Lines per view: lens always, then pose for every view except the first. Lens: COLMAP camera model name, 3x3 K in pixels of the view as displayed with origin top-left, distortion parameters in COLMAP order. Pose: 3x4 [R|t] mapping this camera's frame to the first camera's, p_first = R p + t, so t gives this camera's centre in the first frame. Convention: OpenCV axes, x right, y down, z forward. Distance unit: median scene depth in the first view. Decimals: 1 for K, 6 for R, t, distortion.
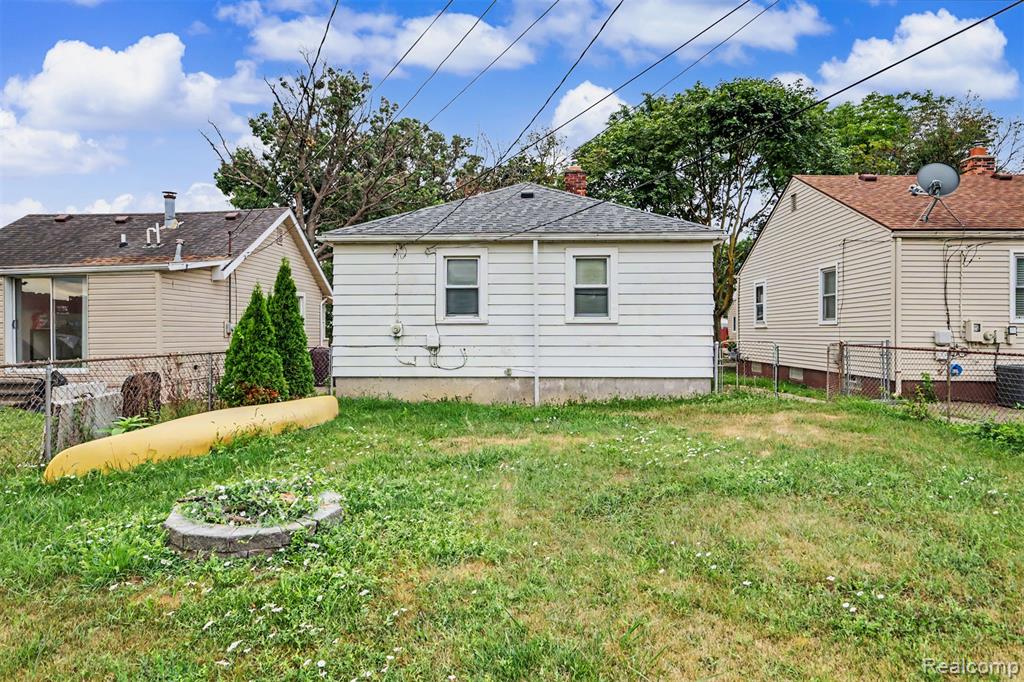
lens RADIAL K [[597.3, 0, 512.6], [0, 597.3, 340.6], [0, 0, 1]] dist [-0.008004, -0.000980]
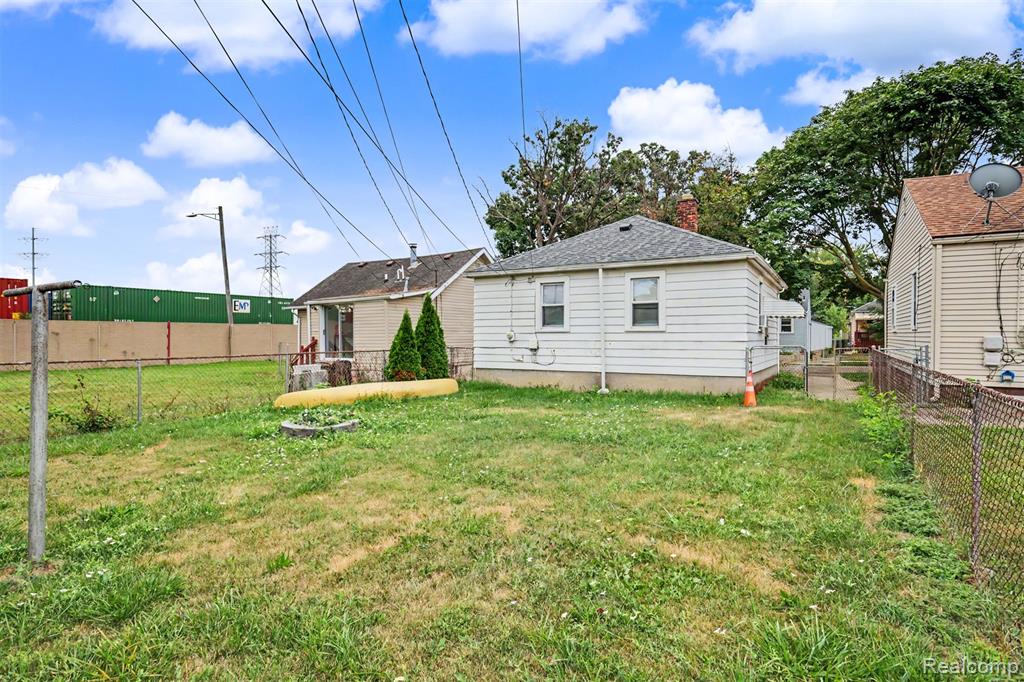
lens RADIAL K [[556.9, 0, 512.4], [0, 556.9, 346.3], [0, 0, 1]] dist [0.007162, 0.000101]
pose [[0.884999, 0.006162, -0.465552, 0.429726], [-0.003117, 0.999968, 0.007311, -0.003910], [0.465582, -0.005019, 0.884990, -0.179098]]
